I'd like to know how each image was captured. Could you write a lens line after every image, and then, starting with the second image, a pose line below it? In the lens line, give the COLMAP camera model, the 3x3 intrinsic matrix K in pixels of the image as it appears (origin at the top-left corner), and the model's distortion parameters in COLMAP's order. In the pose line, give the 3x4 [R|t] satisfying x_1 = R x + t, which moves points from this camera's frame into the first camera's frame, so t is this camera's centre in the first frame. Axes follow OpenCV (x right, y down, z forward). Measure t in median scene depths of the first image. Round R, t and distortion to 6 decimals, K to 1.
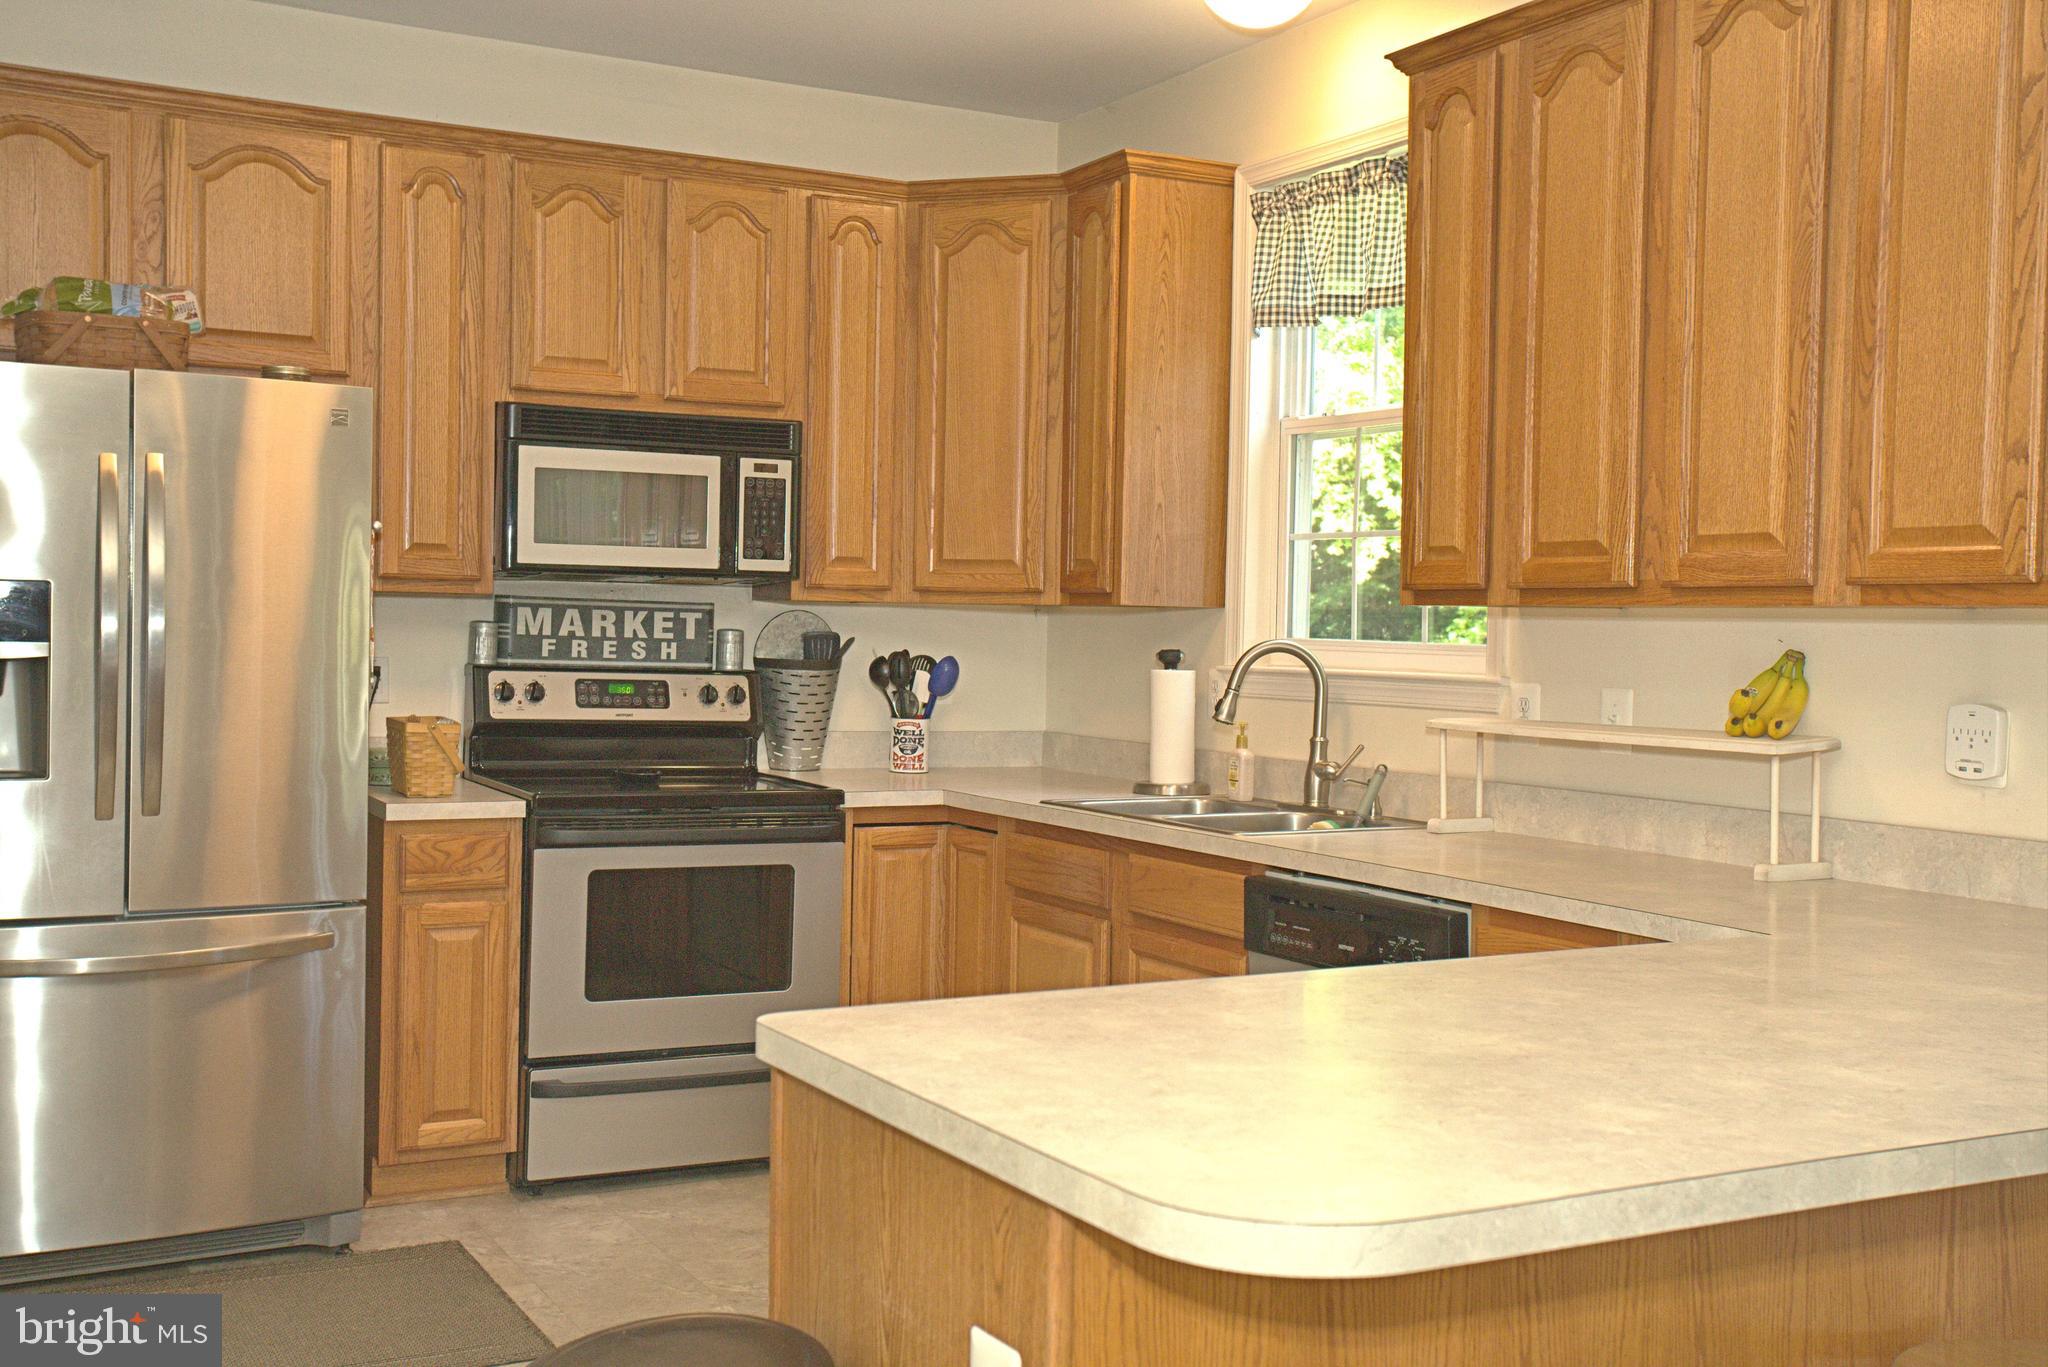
lens RADIAL K [[2105.4, 0, 1030.0], [0, 2105.4, 699.3], [0, 0, 1]] dist [0.006096, 0.000000]
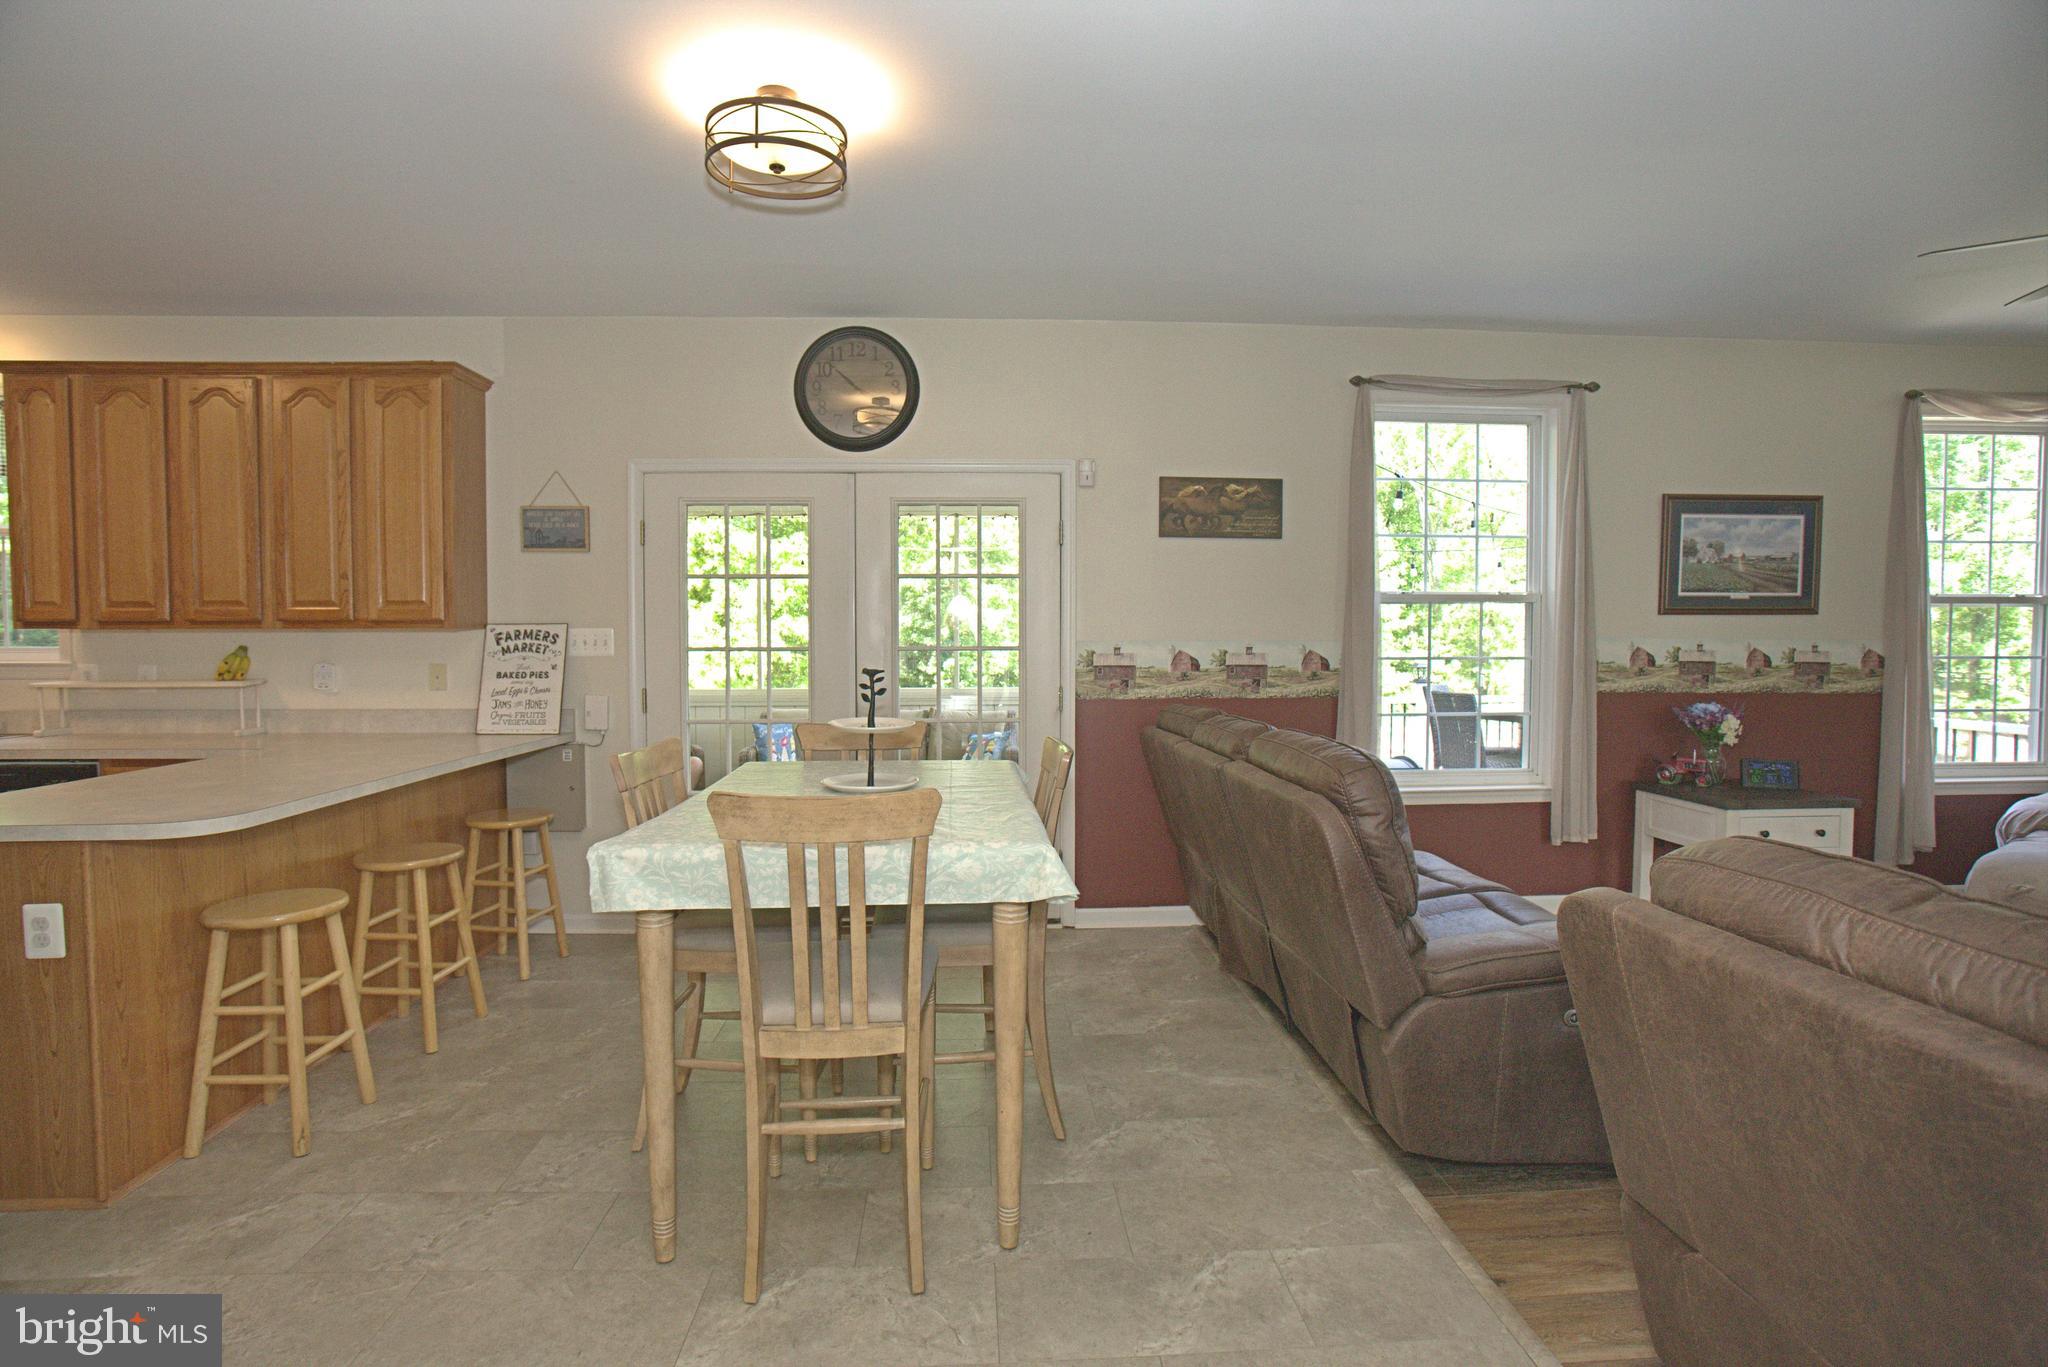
lens RADIAL K [[956.0, 0, 1027.2], [0, 956.0, 666.4], [0, 0, 1]] dist [-0.053128, 0.010636]
pose [[0.431346, -0.043766, 0.901124, -0.236429], [0.041502, 0.998728, 0.028640, 0.009301], [-0.901231, 0.025045, 0.432614, -0.335631]]
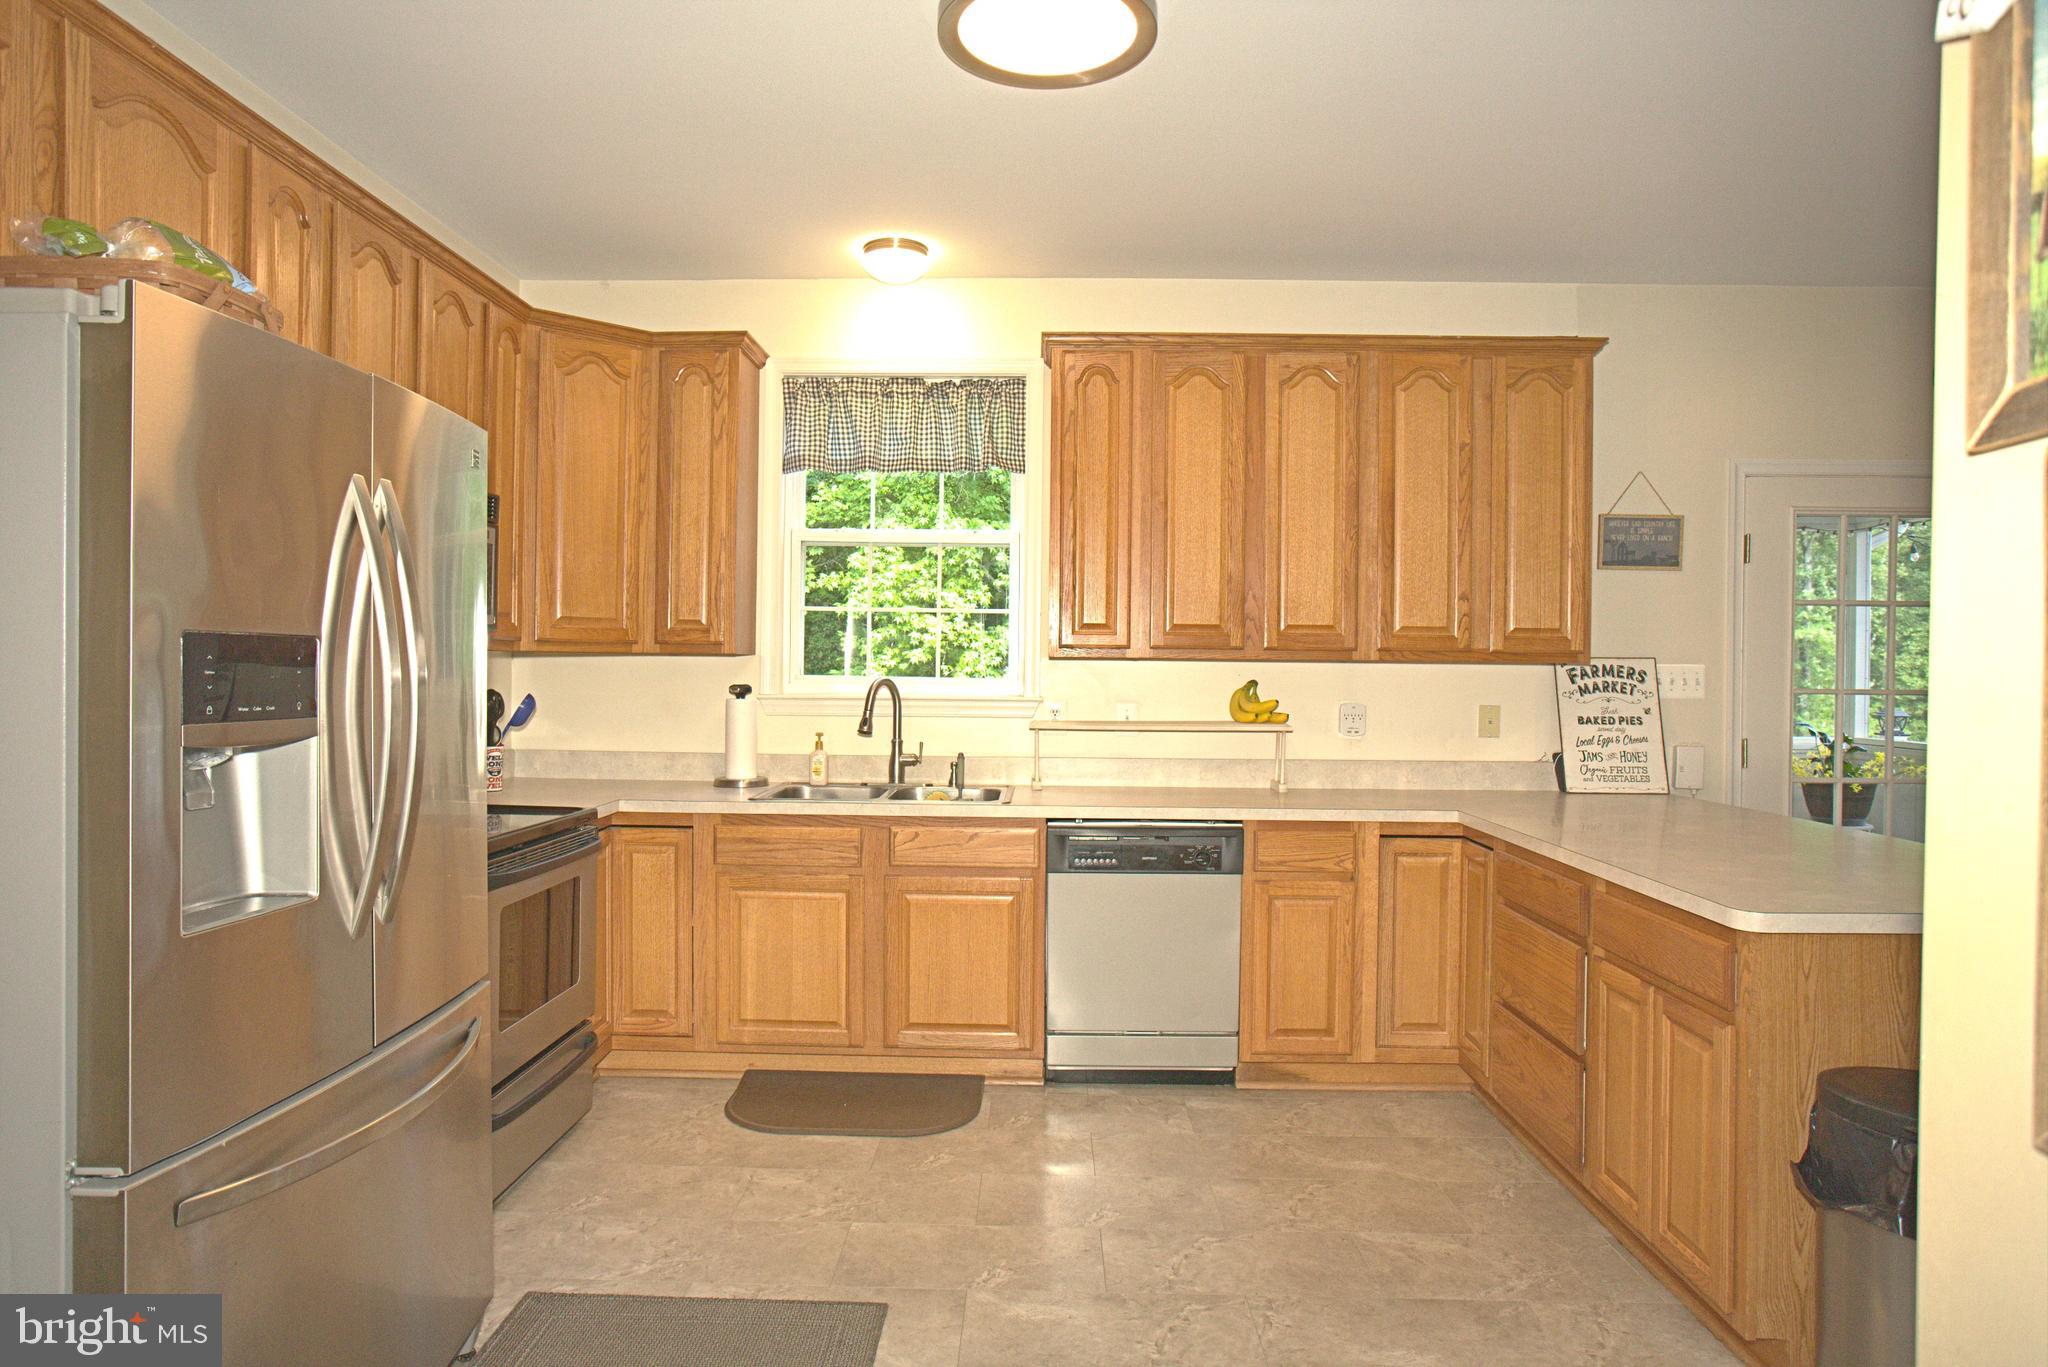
lens RADIAL K [[1198.0, 0, 1038.1], [0, 1198.0, 676.2], [0, 0, 1]] dist [-0.004714, 0.000895]
pose [[0.494055, -0.018076, 0.869243, -0.773443], [0.030370, 0.999533, 0.003524, -0.037732], [-0.868900, 0.024658, 0.494373, 0.605674]]
